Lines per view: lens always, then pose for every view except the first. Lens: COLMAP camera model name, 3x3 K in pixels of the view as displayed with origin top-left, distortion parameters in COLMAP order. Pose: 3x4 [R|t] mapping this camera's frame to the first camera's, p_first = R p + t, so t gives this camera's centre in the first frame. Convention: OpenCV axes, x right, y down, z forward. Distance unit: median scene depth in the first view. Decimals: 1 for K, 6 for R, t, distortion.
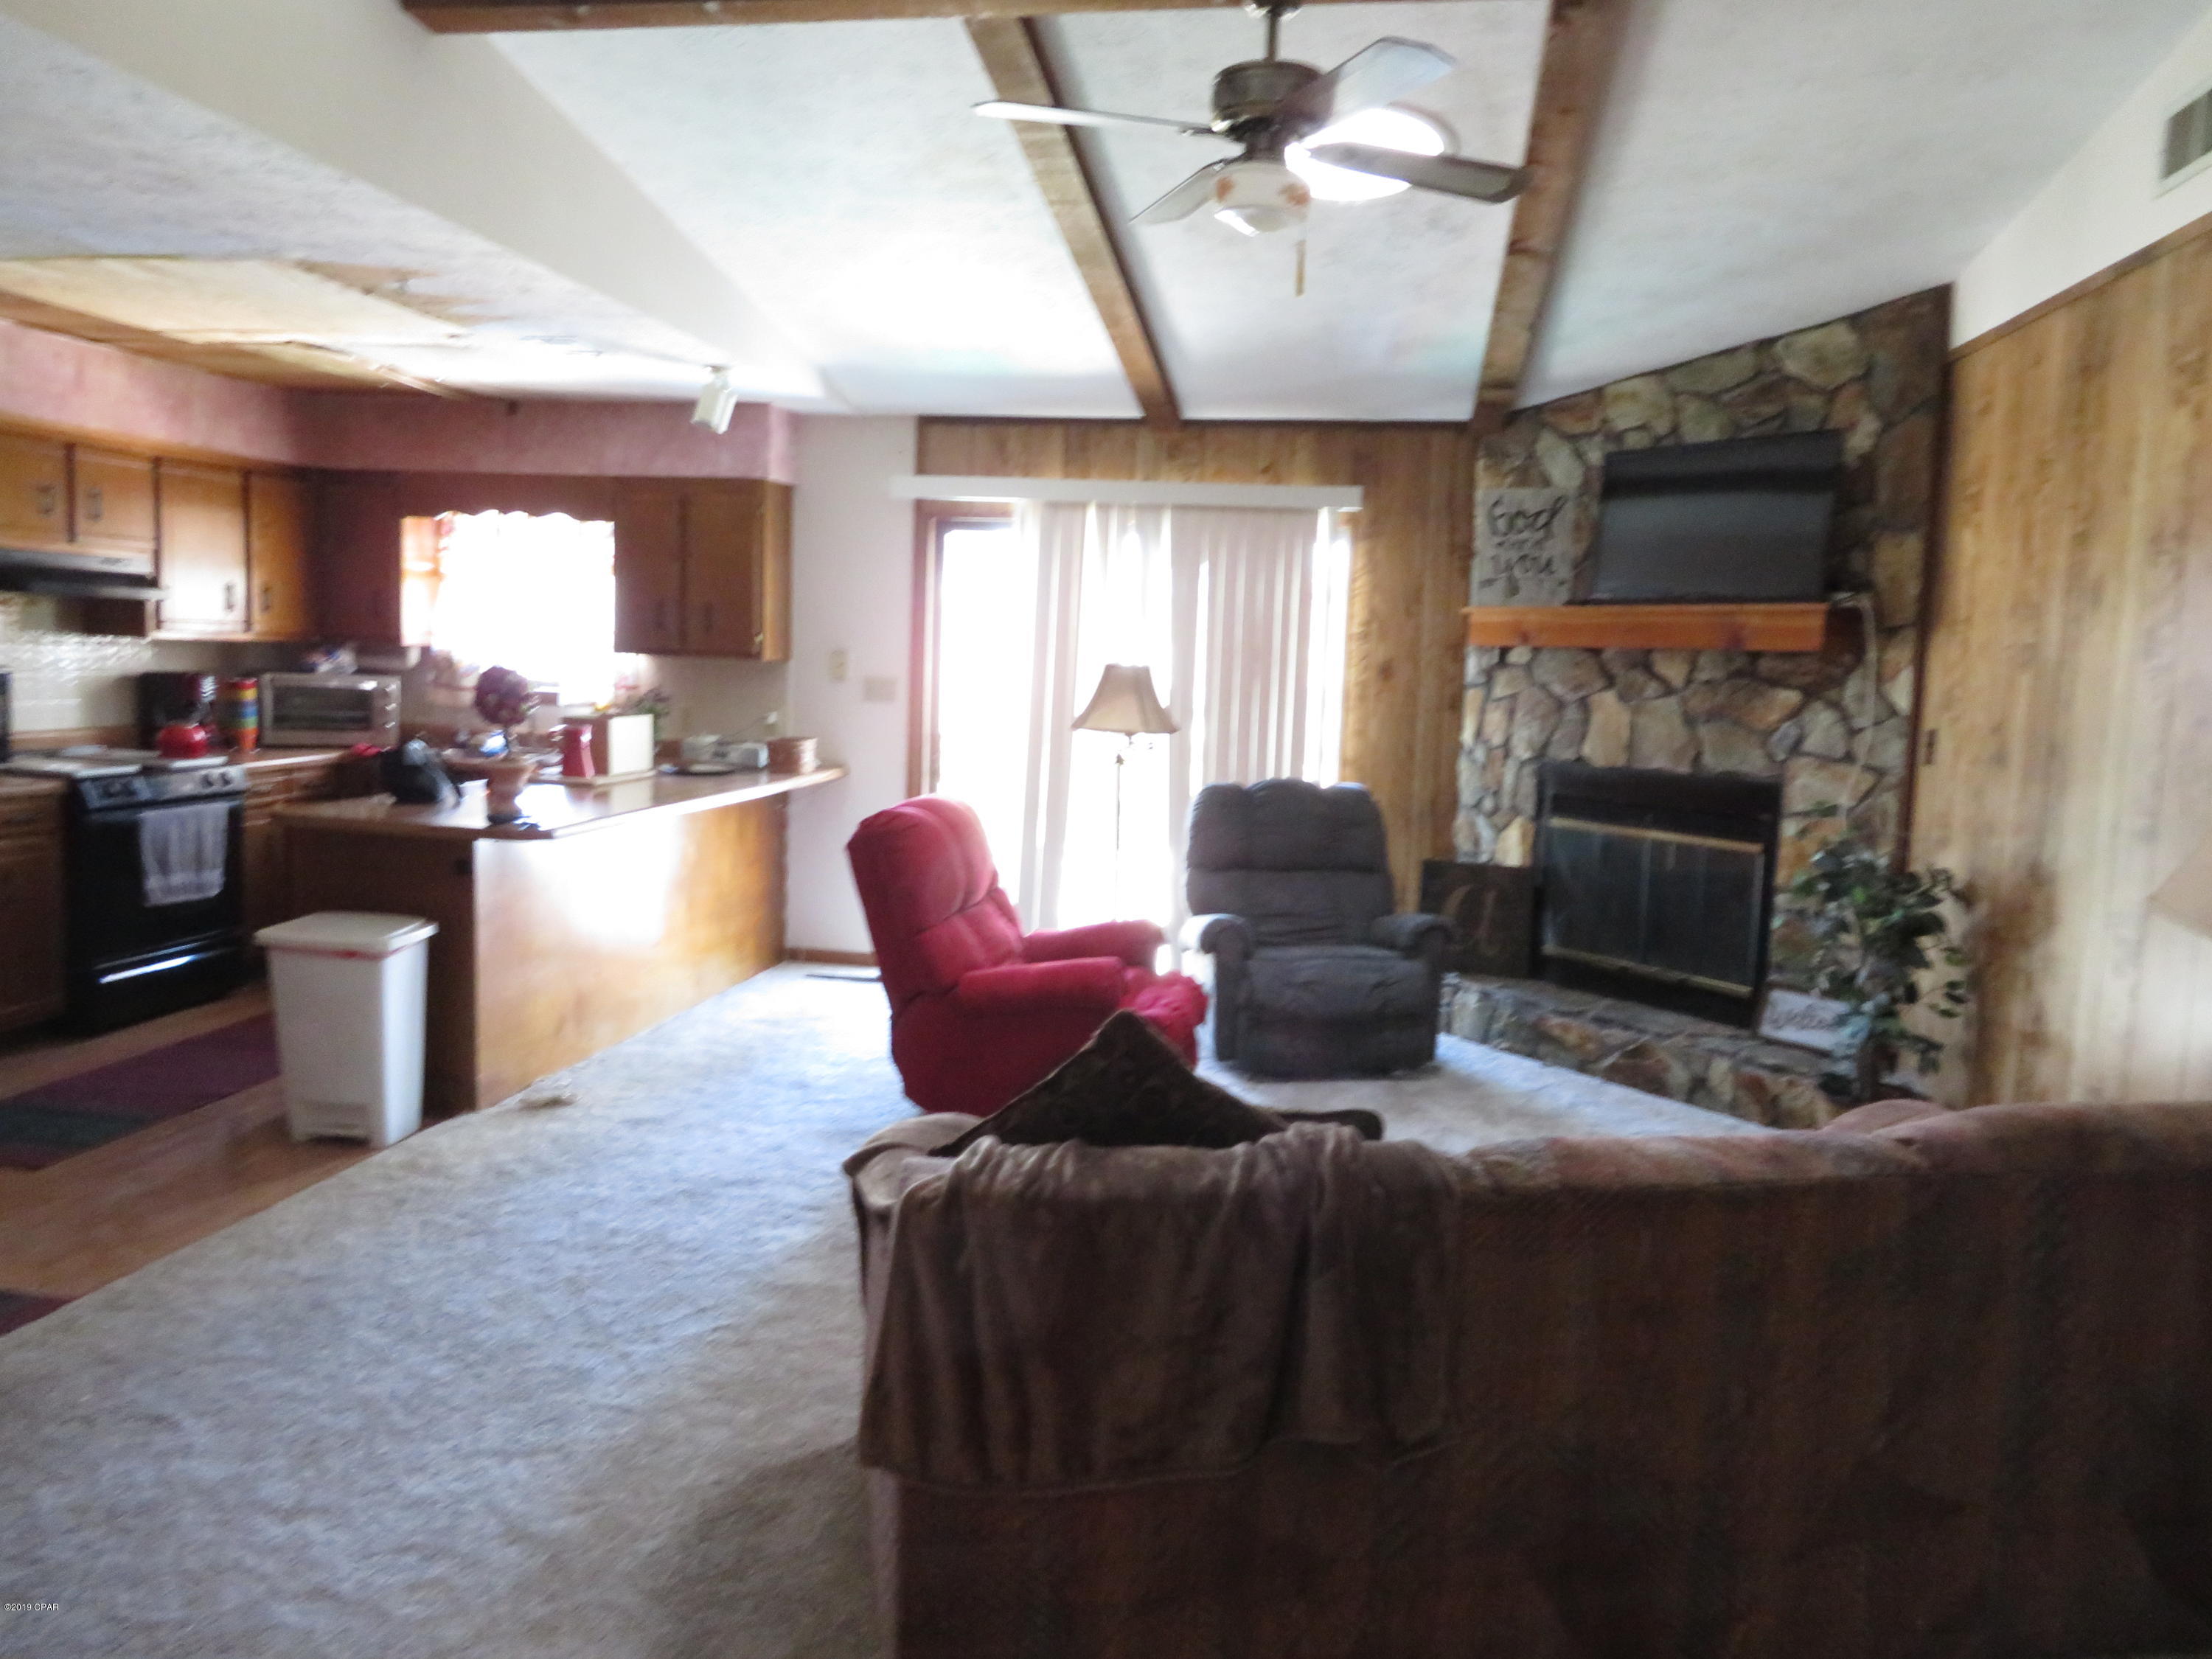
lens RADIAL K [[1593.1, 0, 1103.9], [0, 1593.1, 832.6], [0, 0, 1]] dist [0.005180, 0.005670]
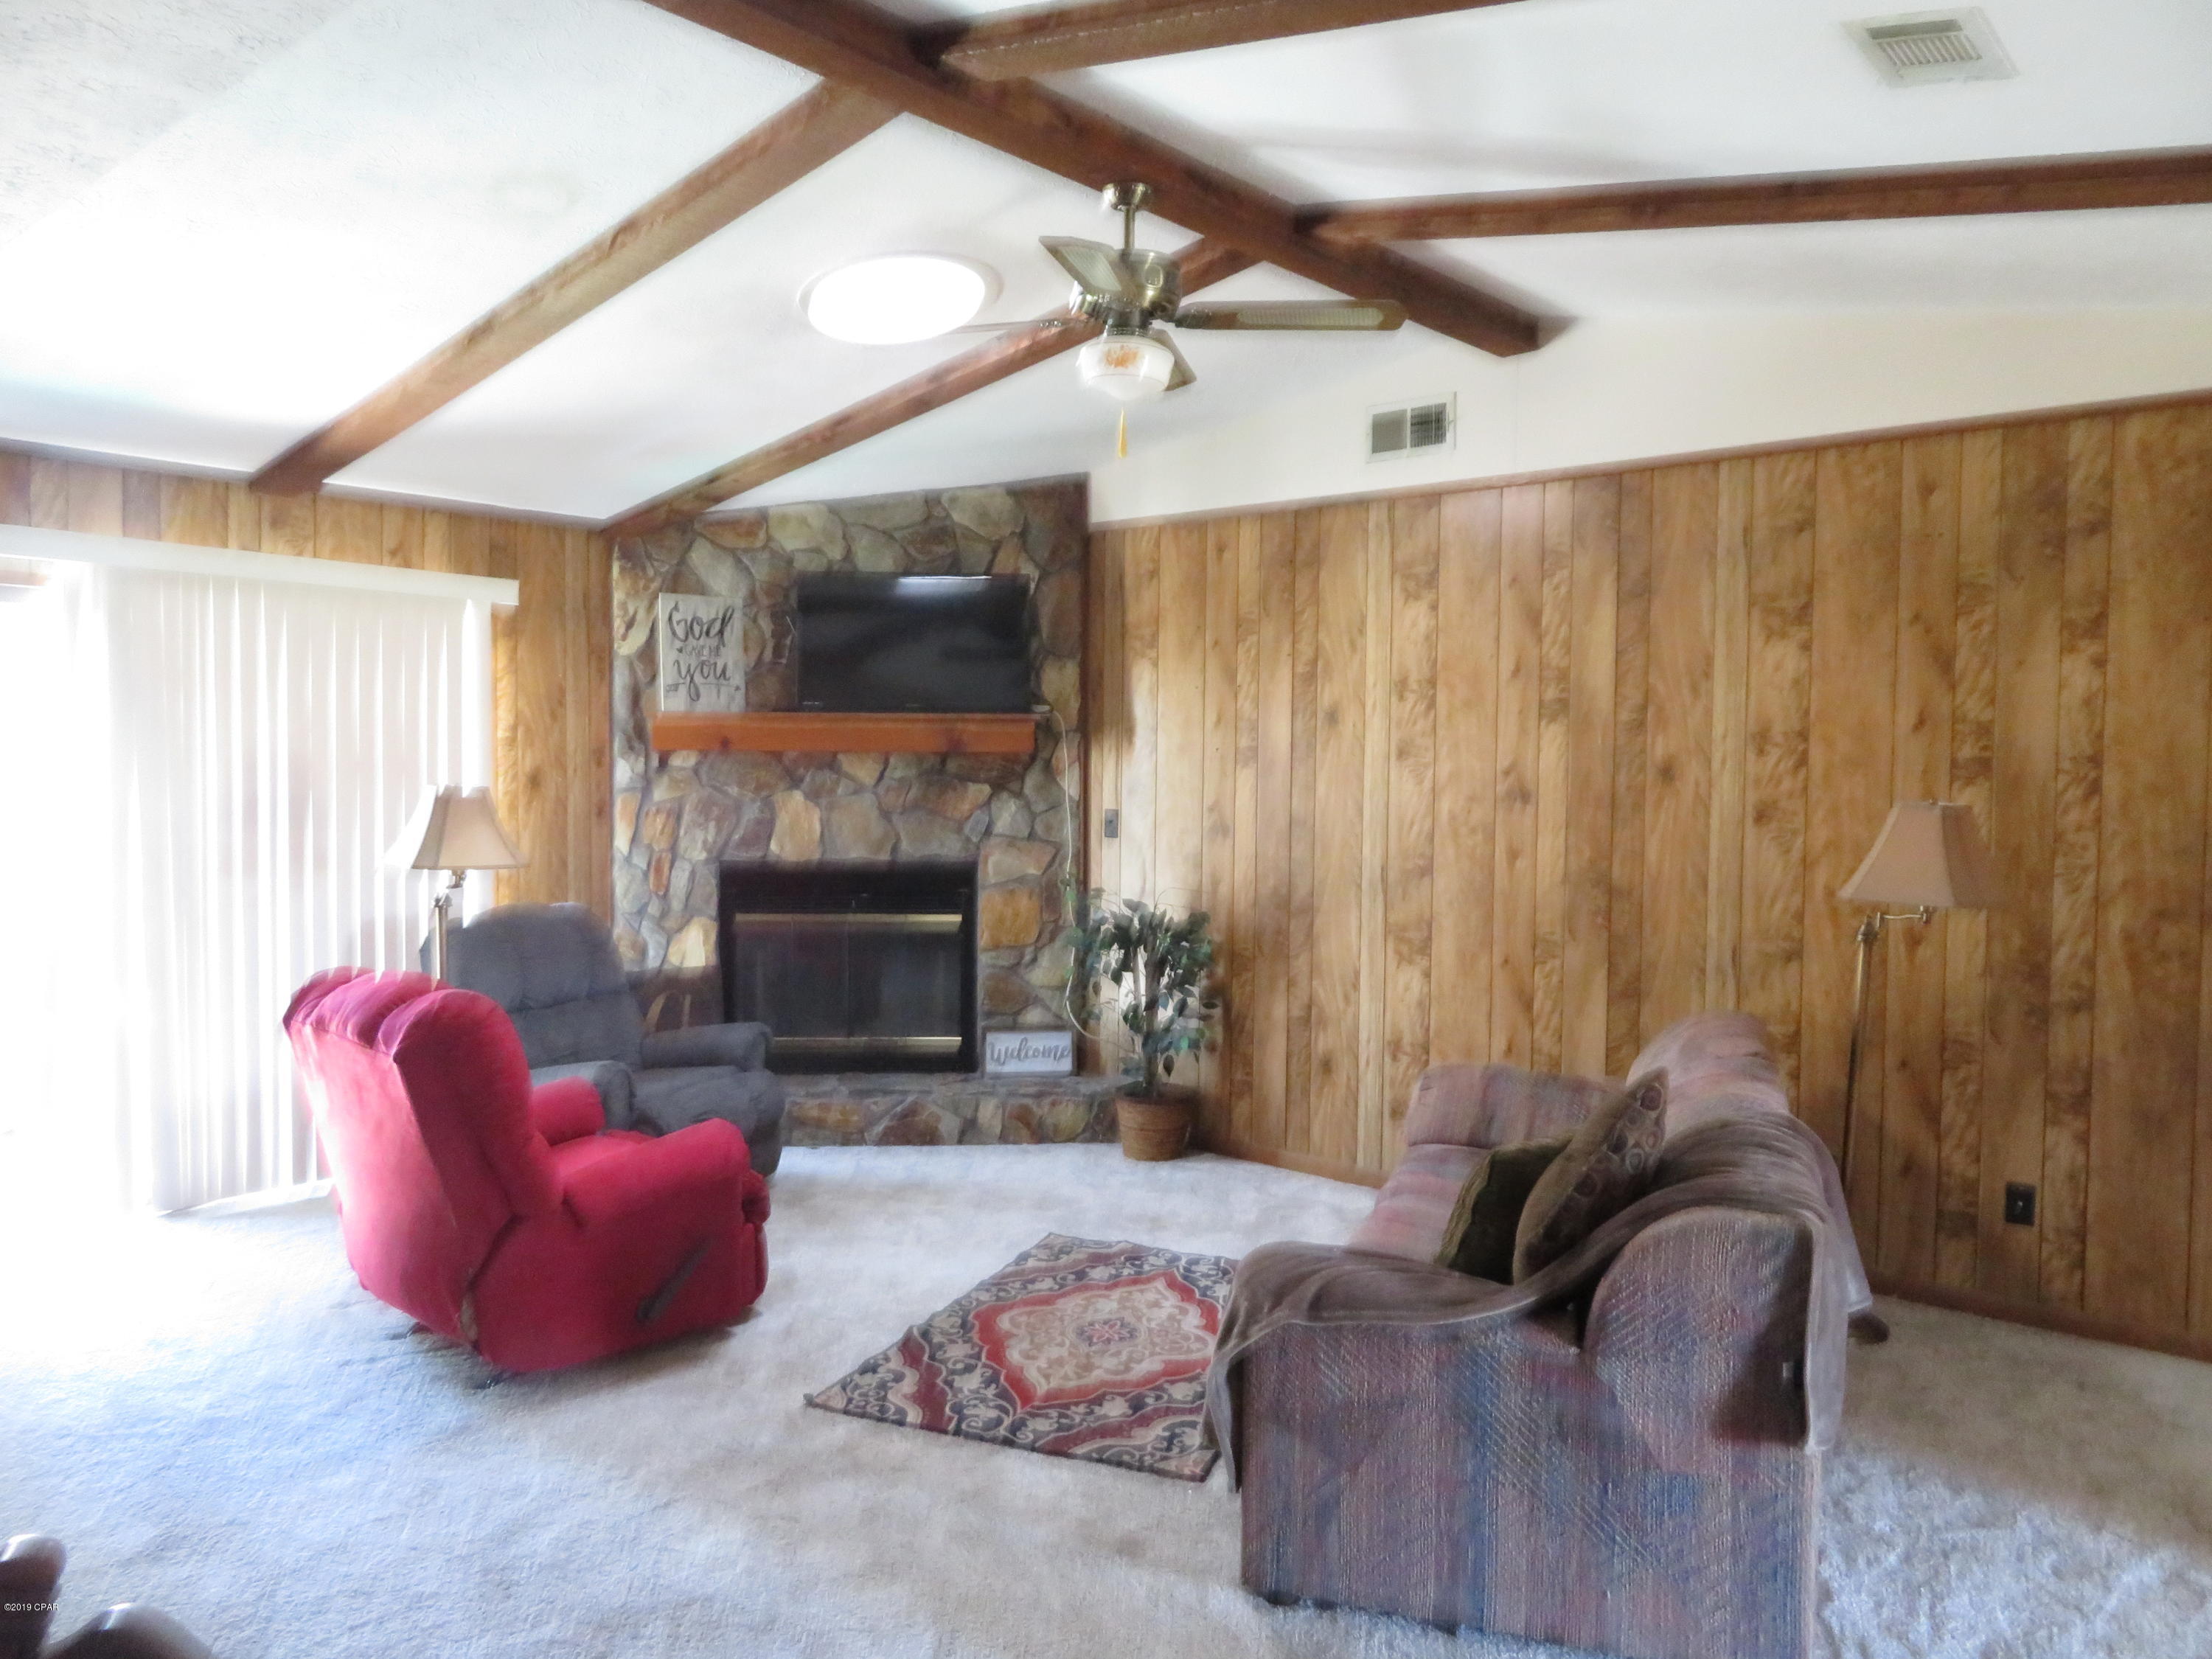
lens RADIAL K [[1593.1, 0, 1107.4], [0, 1593.1, 838.8], [0, 0, 1]] dist [0.005180, 0.005670]
pose [[0.511576, -0.072016, 0.856214, -0.519176], [0.105890, 0.994170, 0.020352, -0.058850], [-0.852688, 0.080253, 0.516220, 0.280994]]
